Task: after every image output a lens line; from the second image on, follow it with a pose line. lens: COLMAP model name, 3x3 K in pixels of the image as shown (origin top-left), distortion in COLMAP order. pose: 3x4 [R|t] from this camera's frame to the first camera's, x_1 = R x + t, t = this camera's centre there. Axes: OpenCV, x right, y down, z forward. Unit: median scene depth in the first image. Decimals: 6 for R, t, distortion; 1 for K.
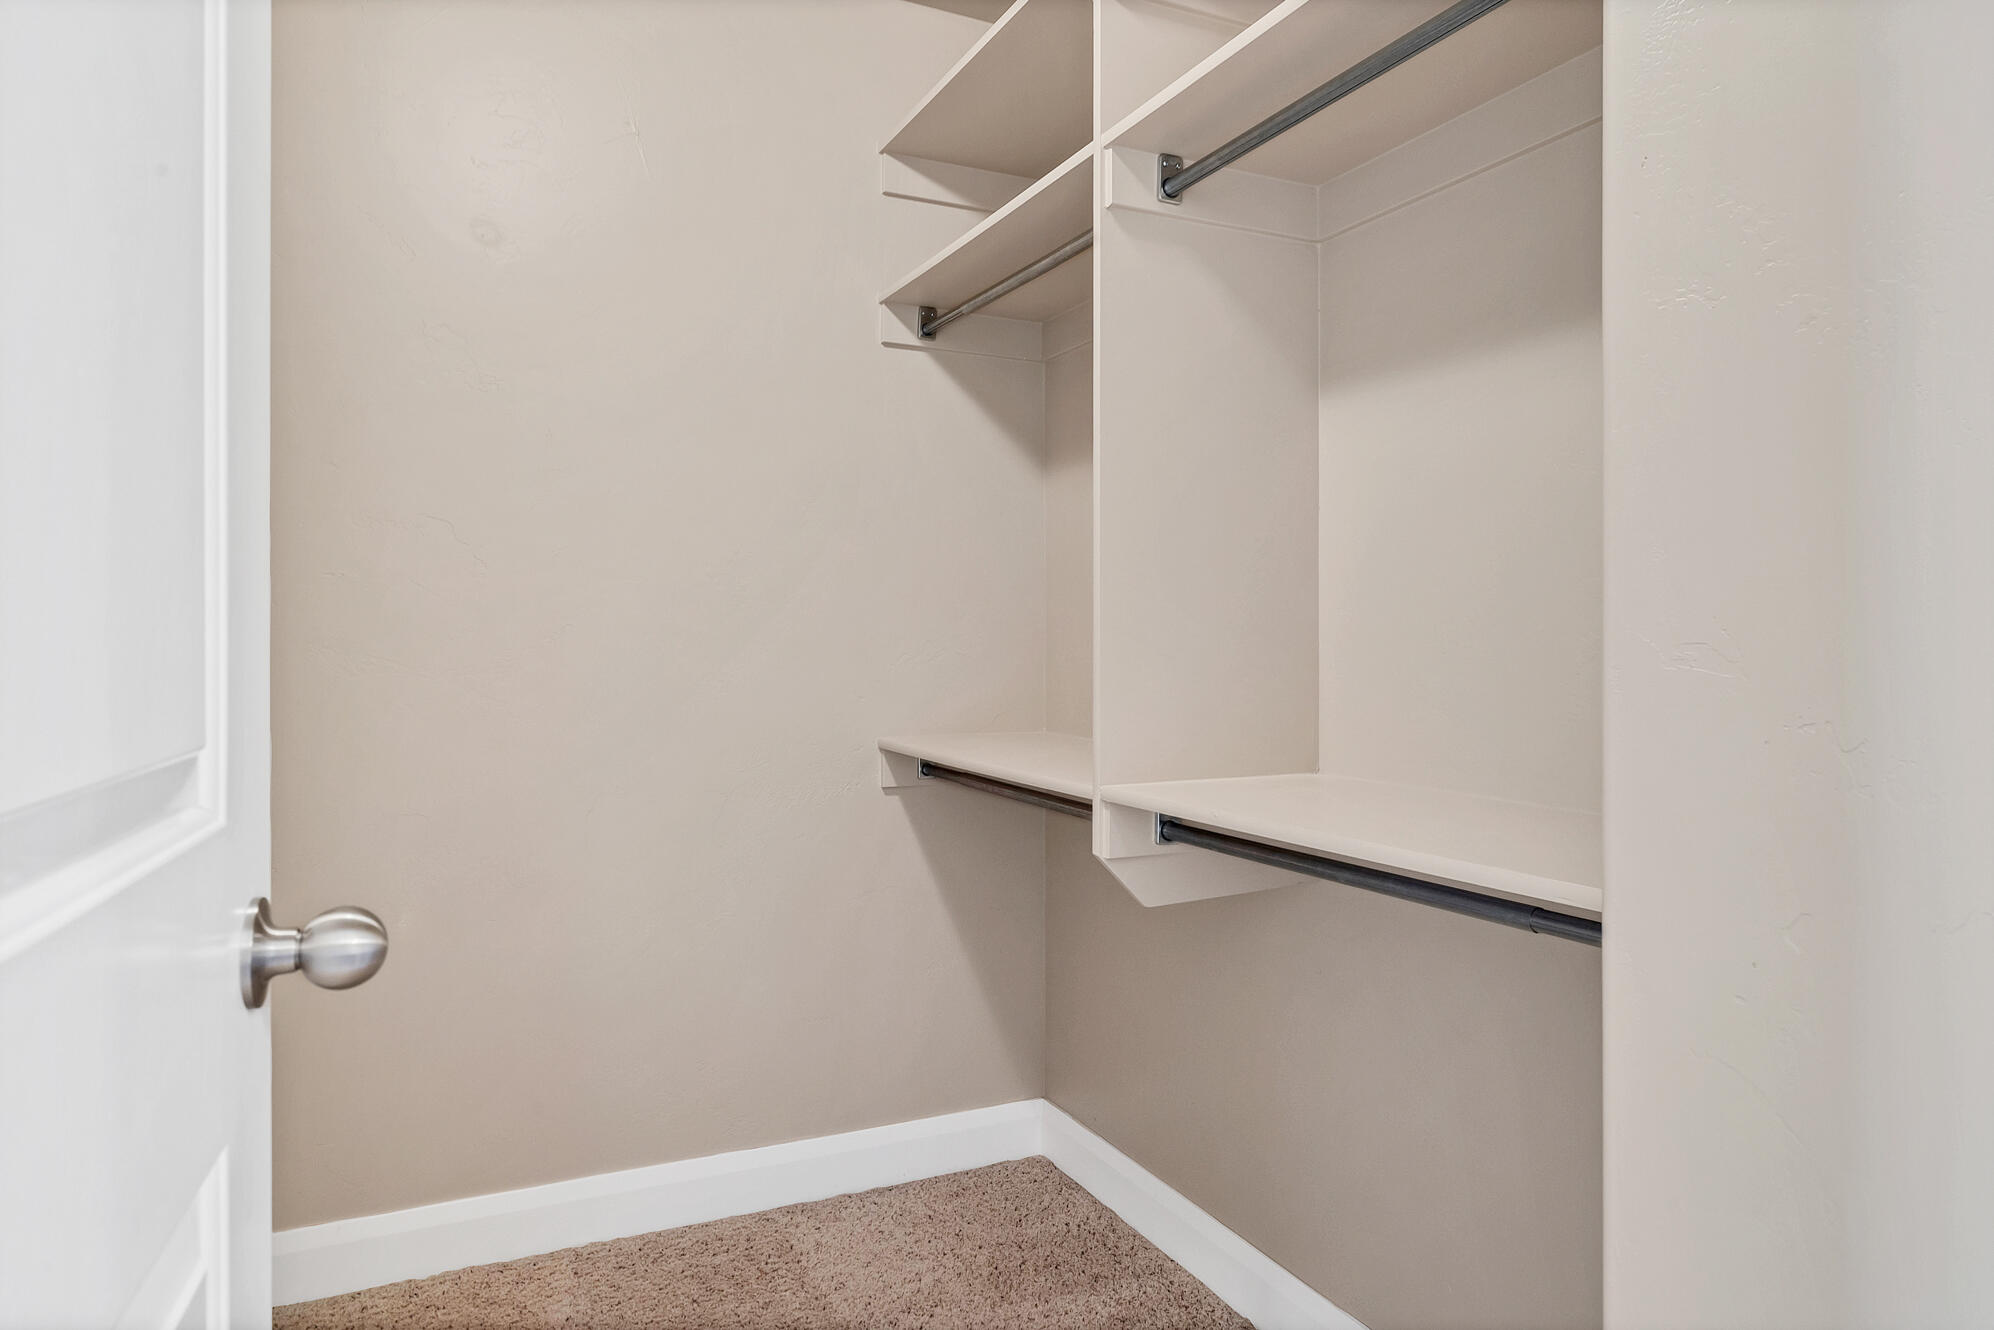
lens RADIAL K [[1268.9, 0, 990.5], [0, 1268.9, 642.3], [0, 0, 1]] dist [-0.005367, -0.002005]
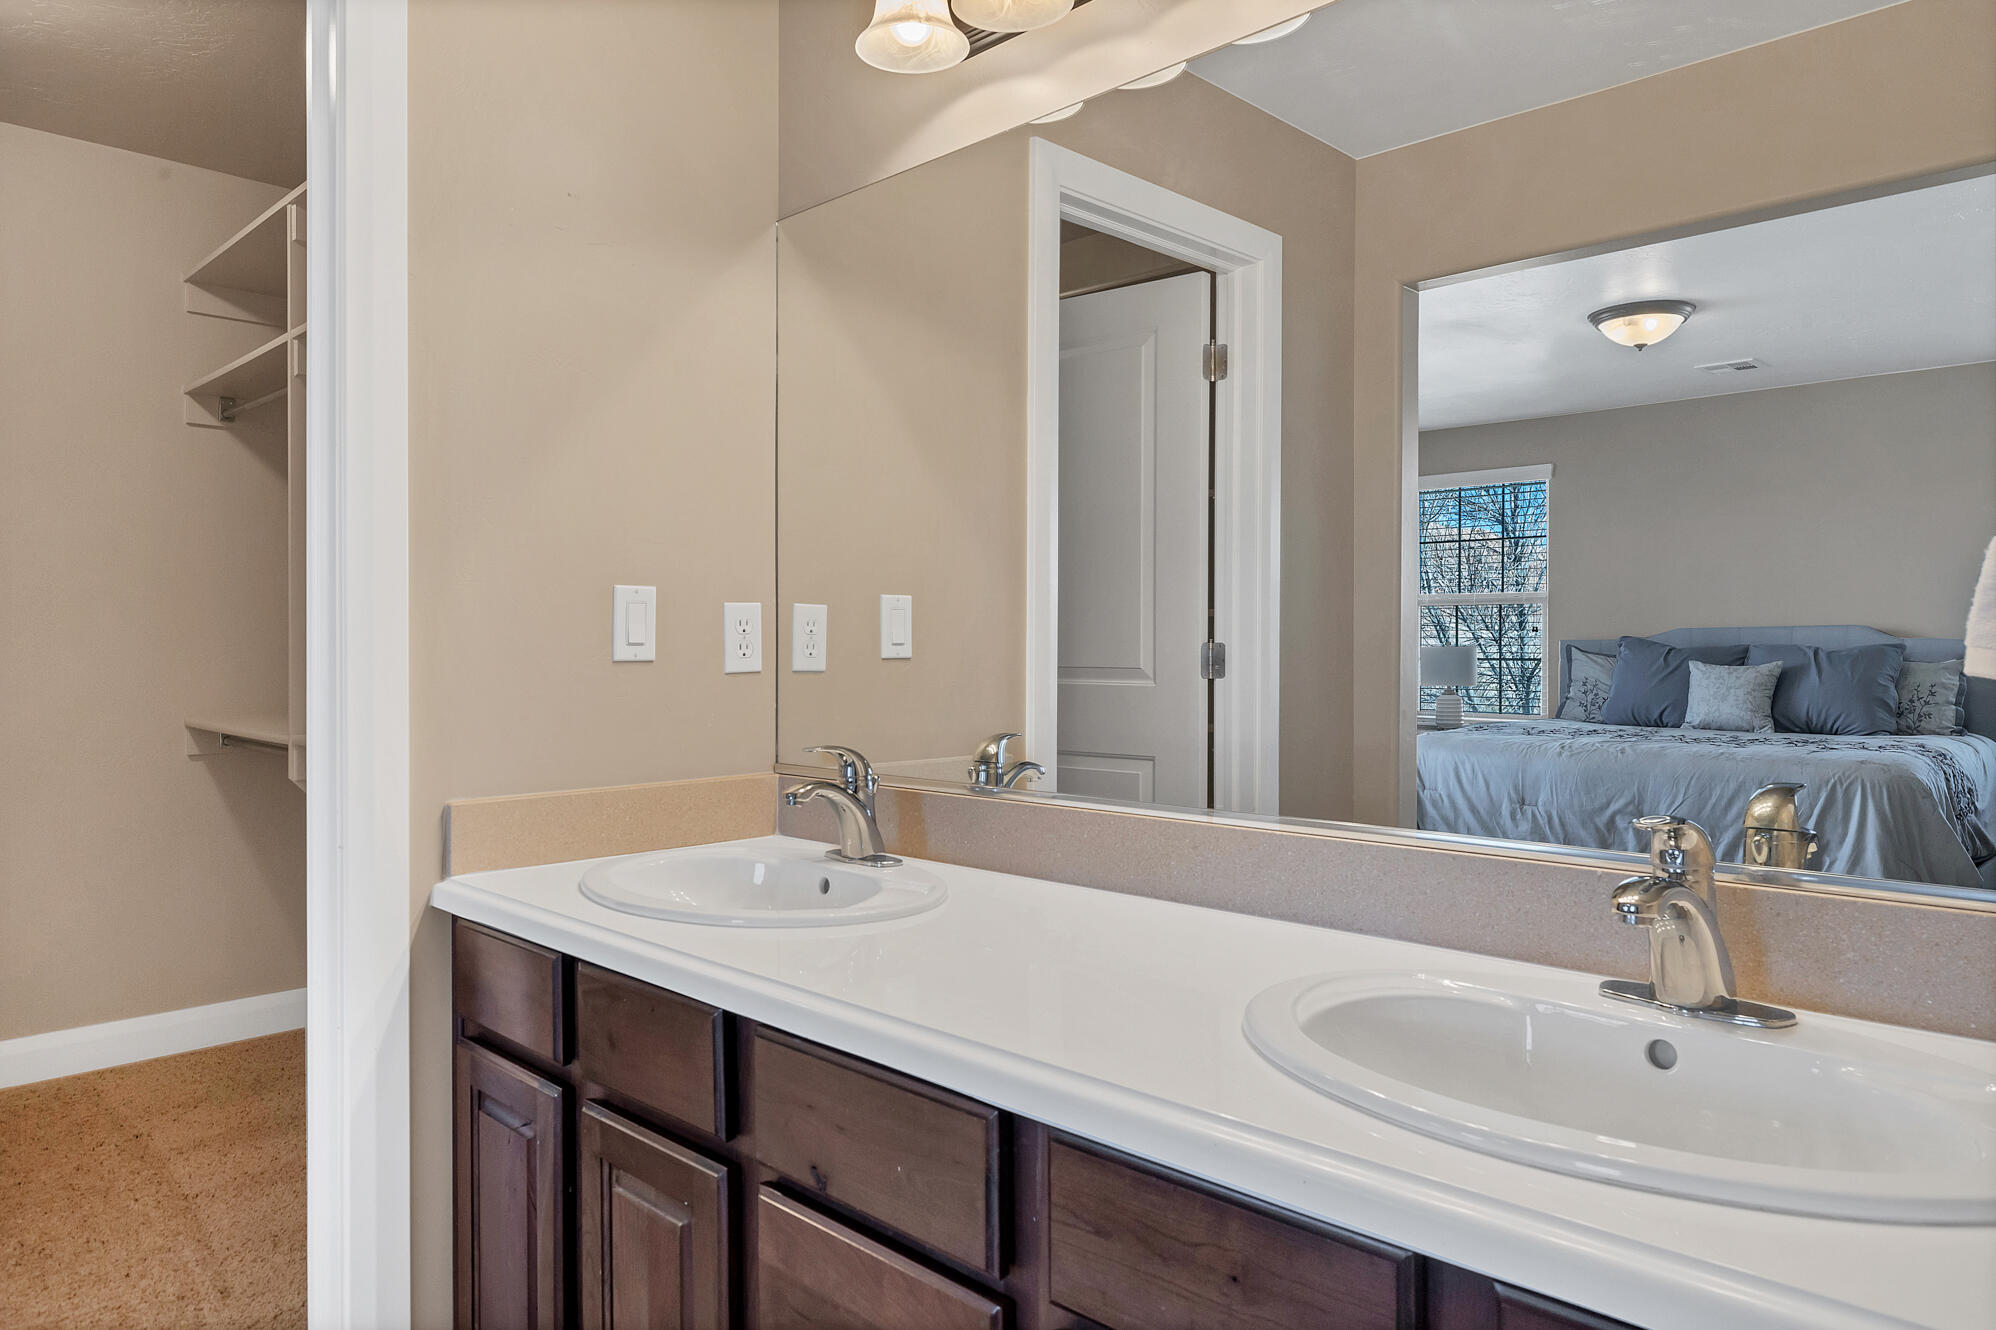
lens RADIAL K [[1270.2, 0, 991.5], [0, 1270.2, 642.2], [0, 0, 1]] dist [-0.005367, -0.002005]
pose [[0.936086, -0.003257, 0.351756, 0.238954], [0.005347, 0.999973, -0.004971, 0.006231], [-0.351731, 0.006534, 0.936078, -0.549780]]
